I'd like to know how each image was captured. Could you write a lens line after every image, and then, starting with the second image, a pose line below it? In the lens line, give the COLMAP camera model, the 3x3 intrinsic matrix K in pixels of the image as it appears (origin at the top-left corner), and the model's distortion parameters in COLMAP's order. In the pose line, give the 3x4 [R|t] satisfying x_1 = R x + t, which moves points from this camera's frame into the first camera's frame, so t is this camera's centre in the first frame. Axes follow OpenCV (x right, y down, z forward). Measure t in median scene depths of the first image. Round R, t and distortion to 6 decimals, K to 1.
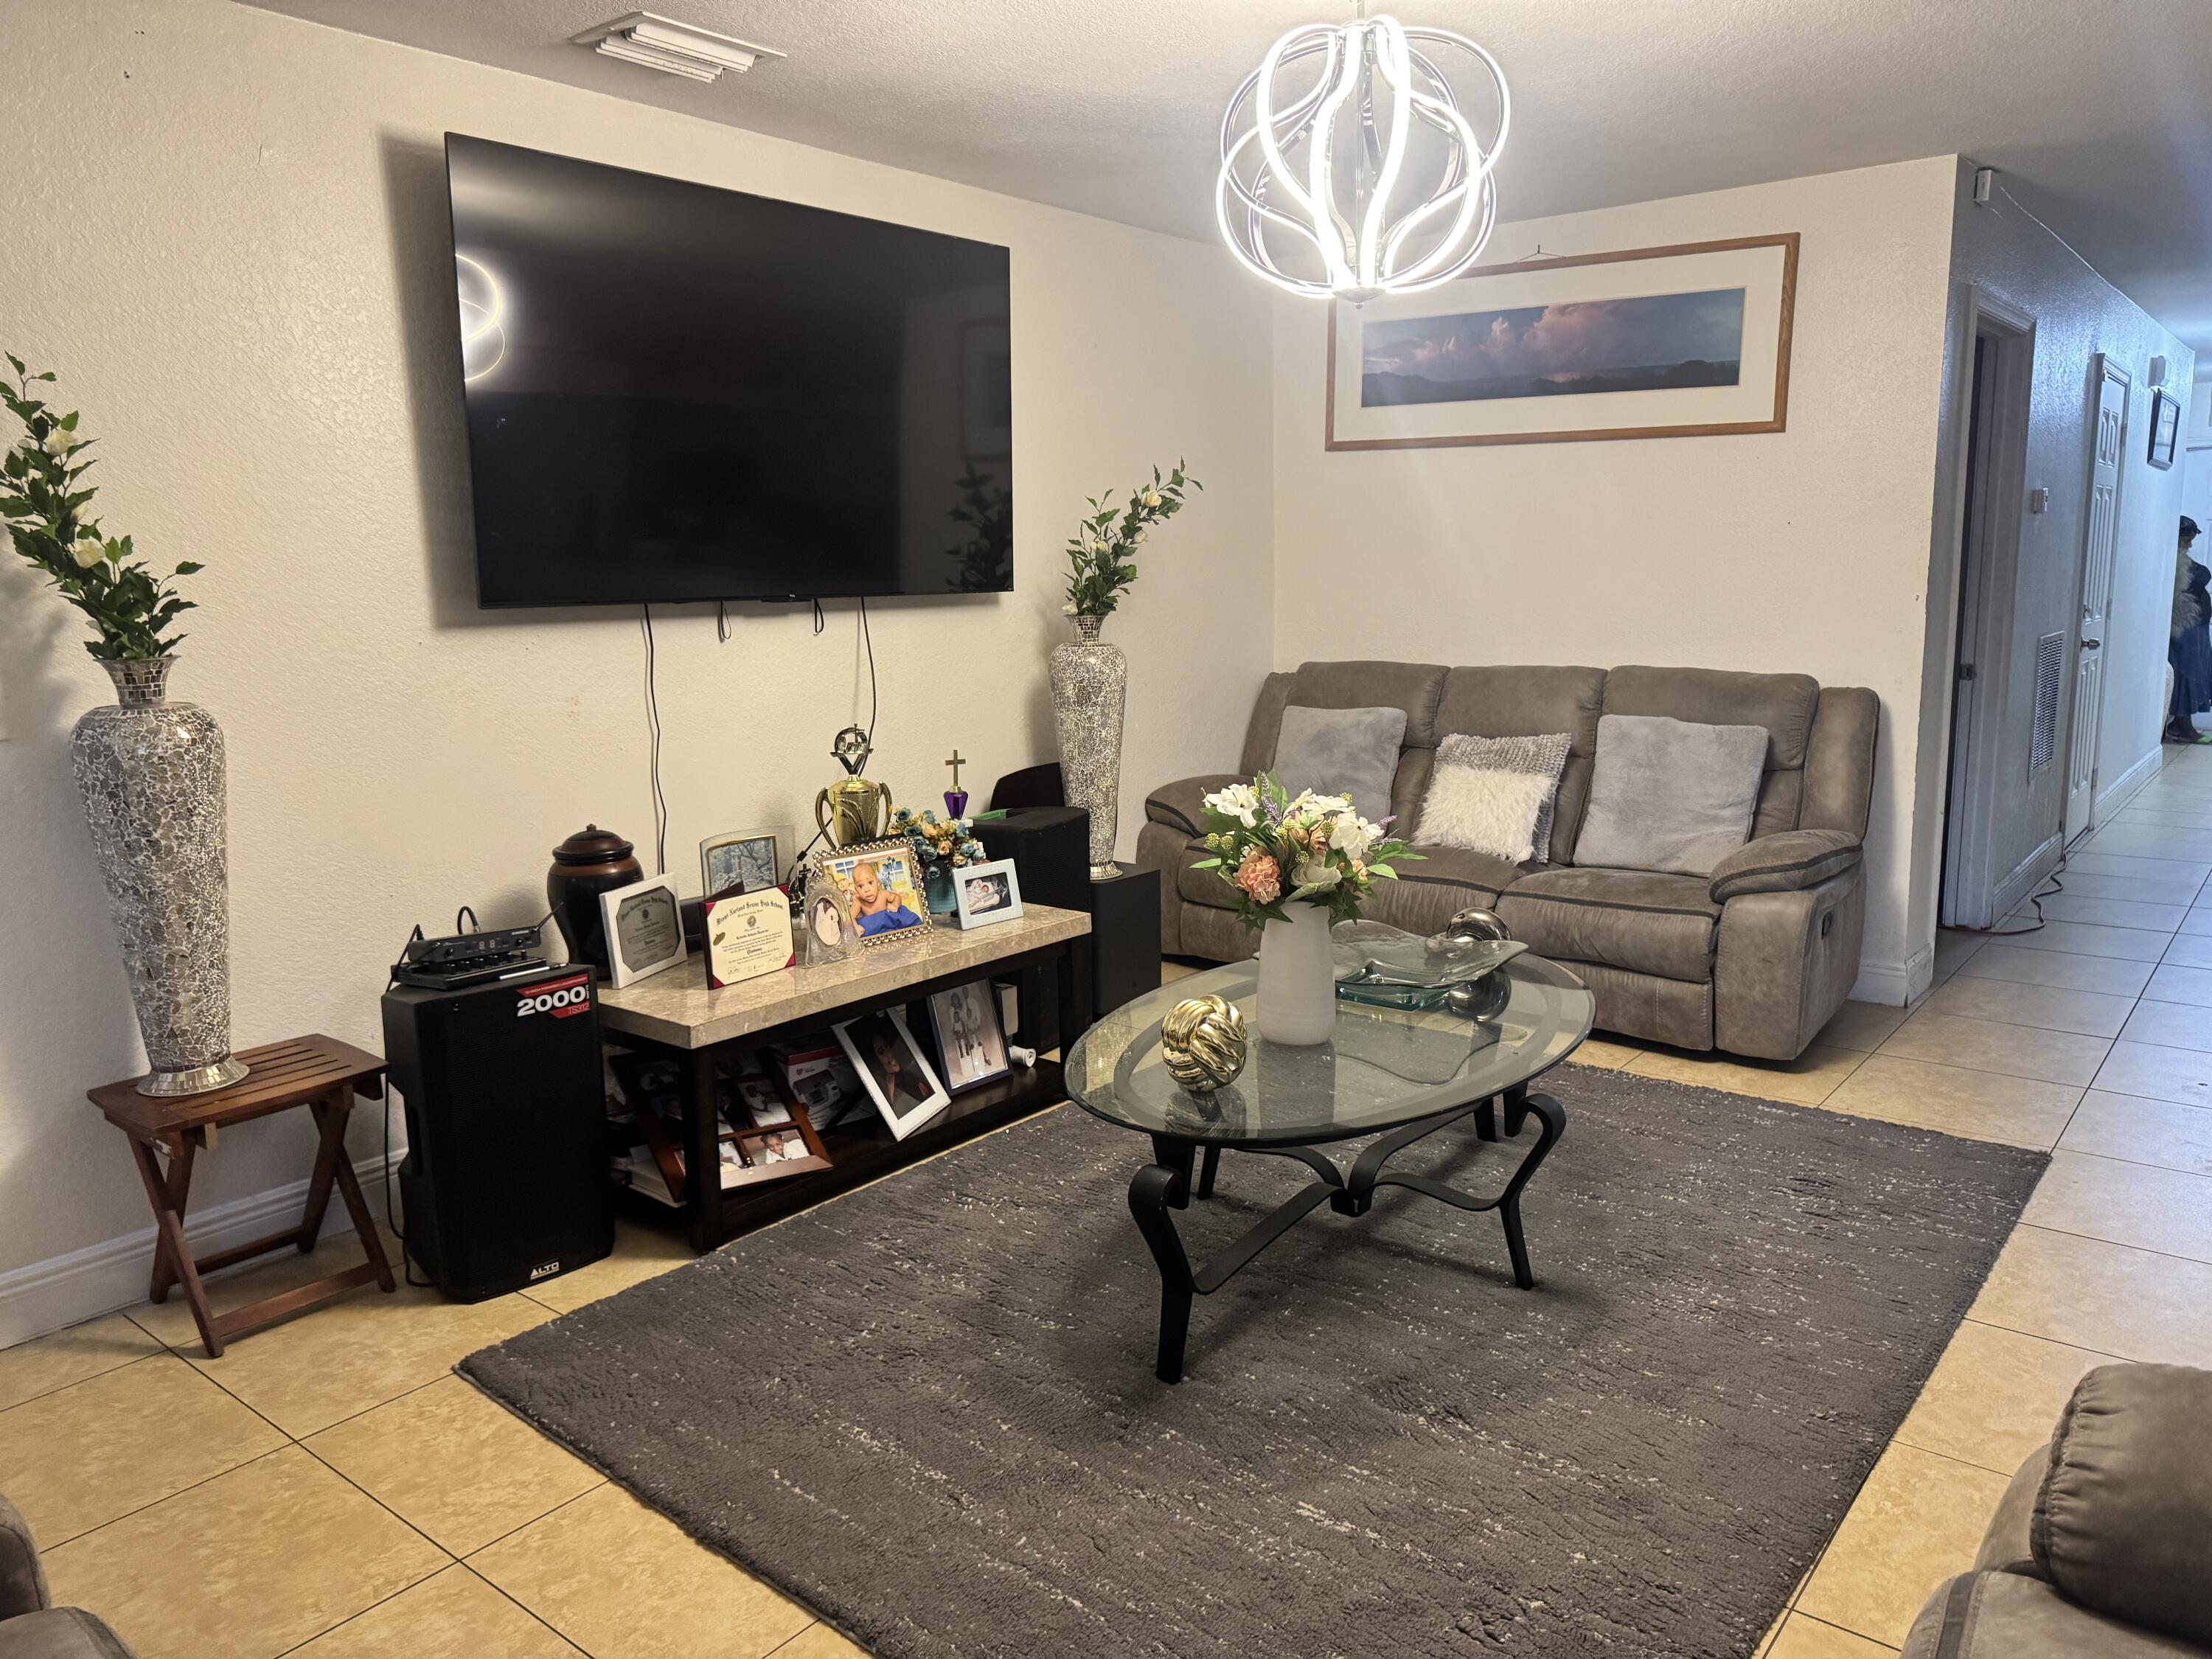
lens RADIAL K [[1572.2, 0, 1091.4], [0, 1572.2, 808.3], [0, 0, 1]] dist [0.027599, -0.008631]
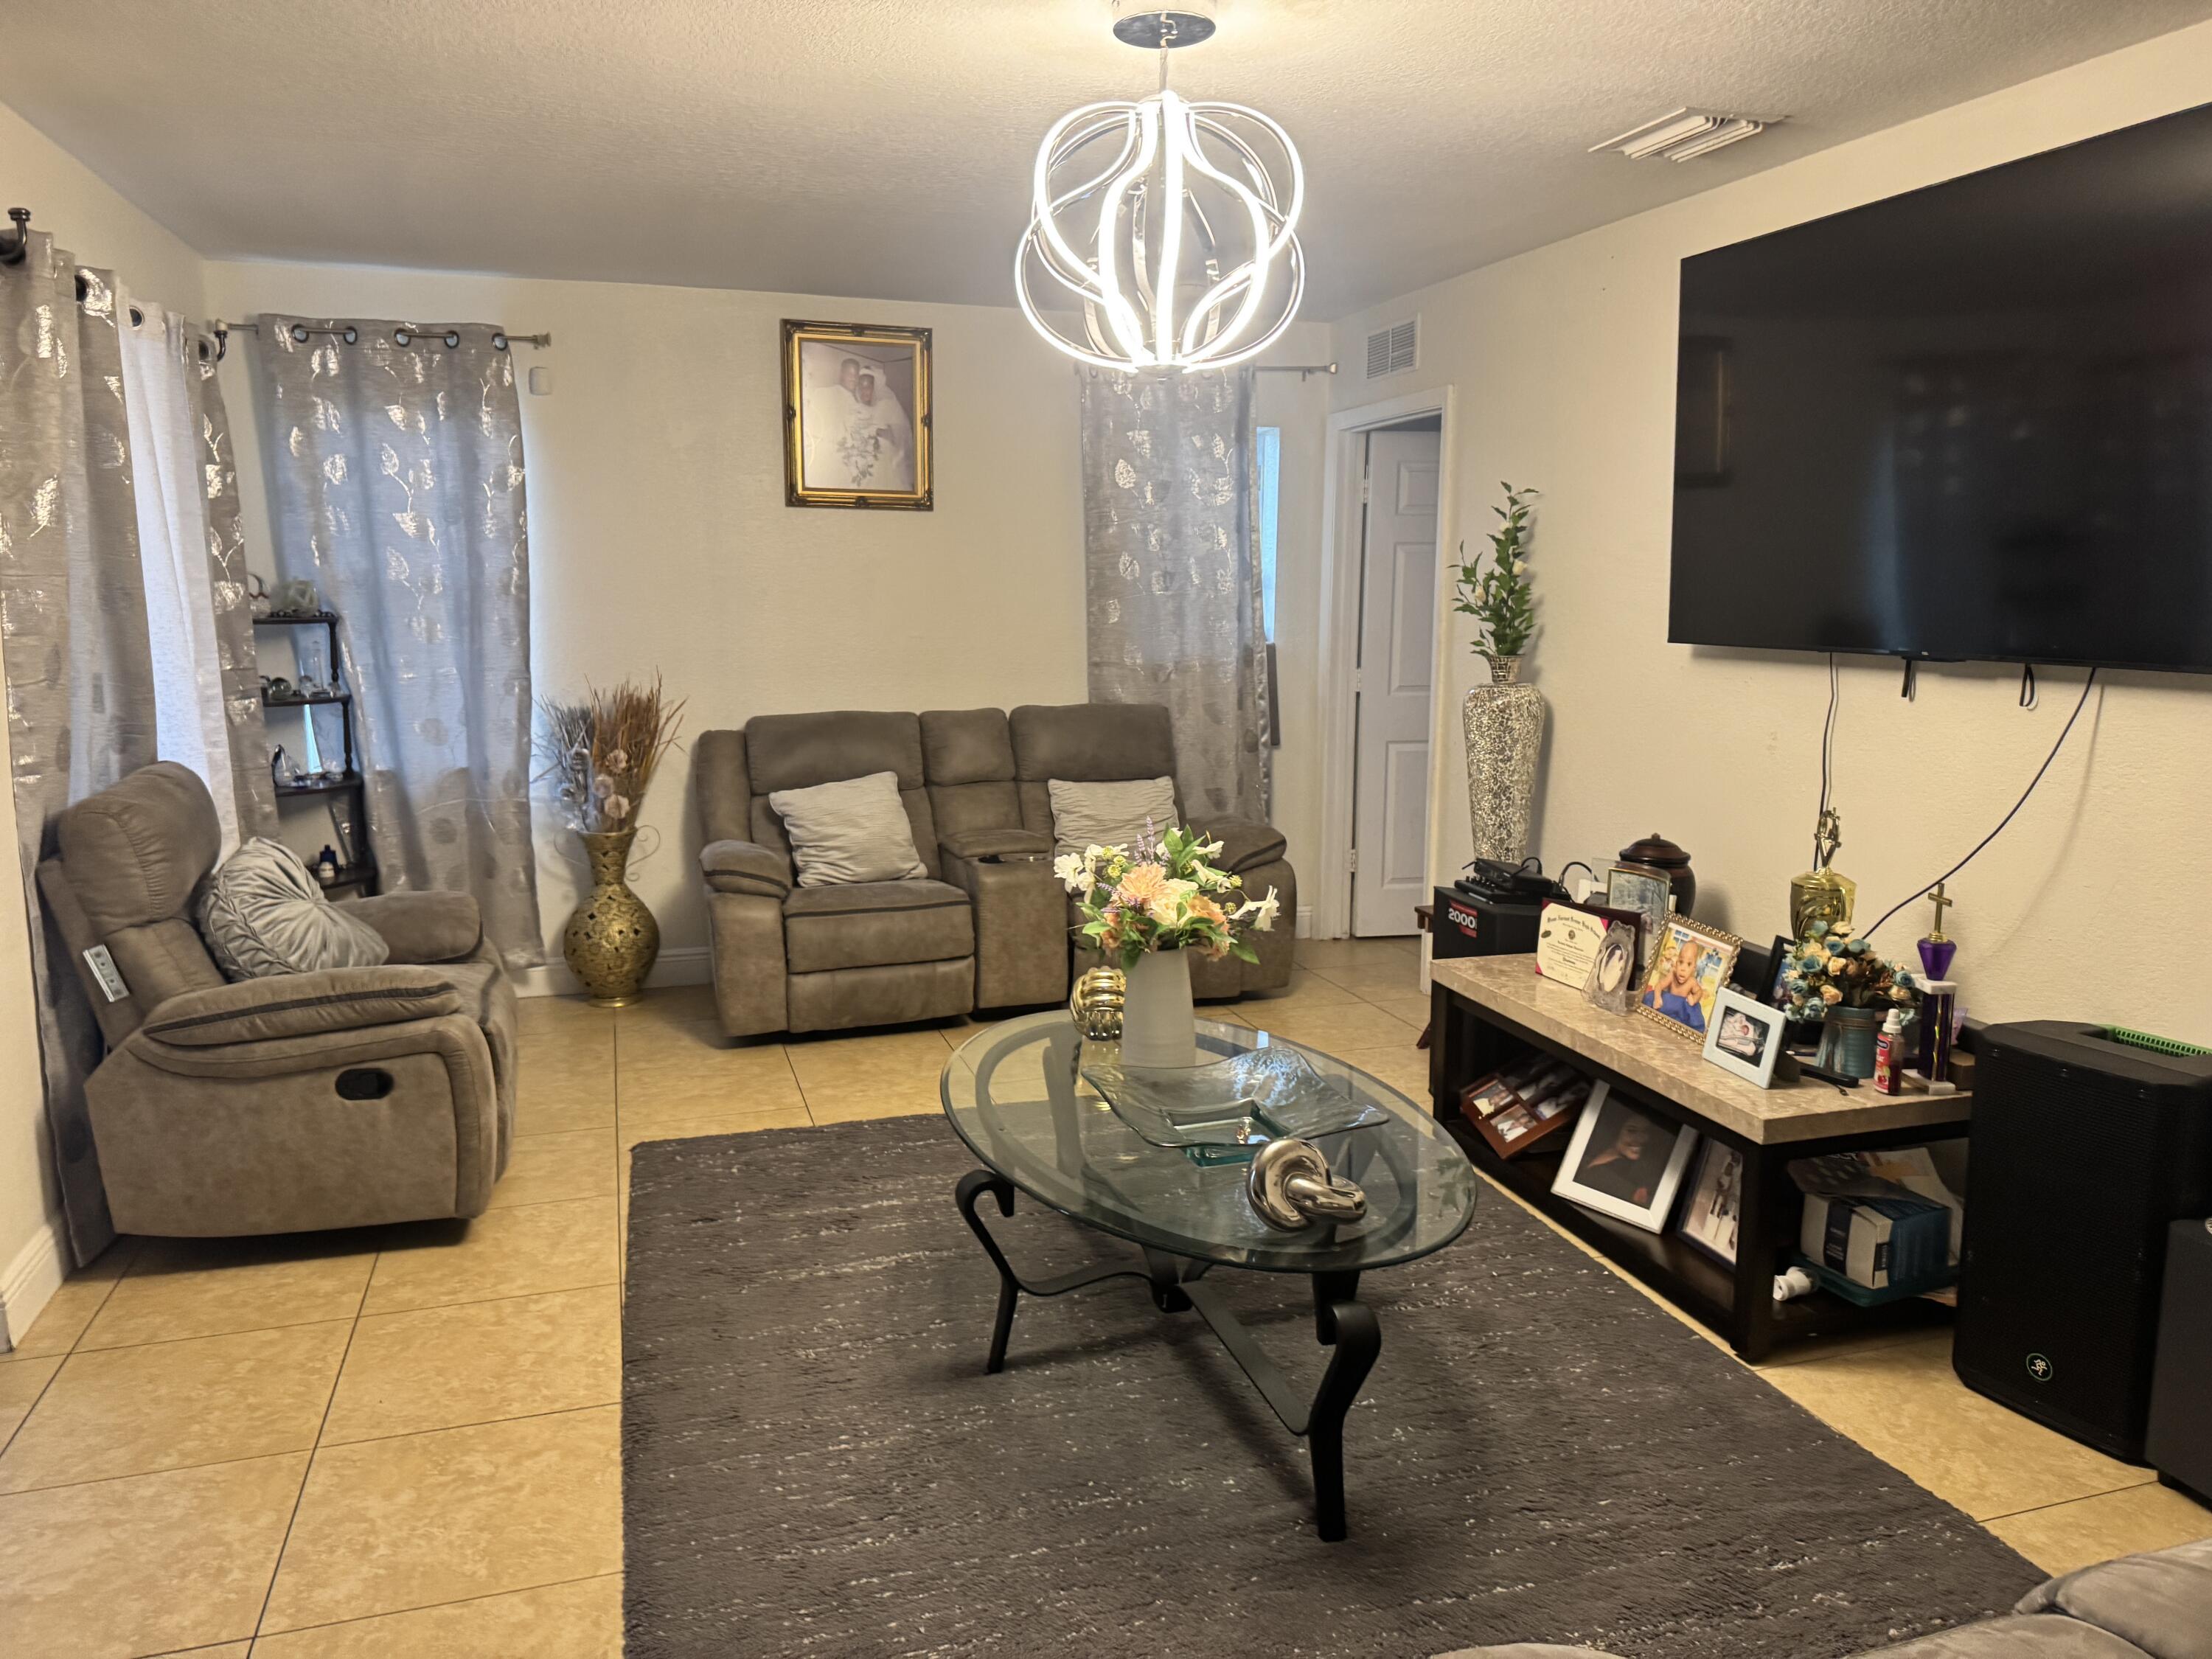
lens RADIAL K [[1572.2, 0, 1110.8], [0, 1572.2, 831.1], [0, 0, 1]] dist [0.027599, -0.008631]
pose [[-0.543251, 0.149696, -0.826117, 0.779667], [-0.123928, 0.958900, 0.255252, -0.216919], [0.830373, 0.241045, -0.502372, 1.154695]]
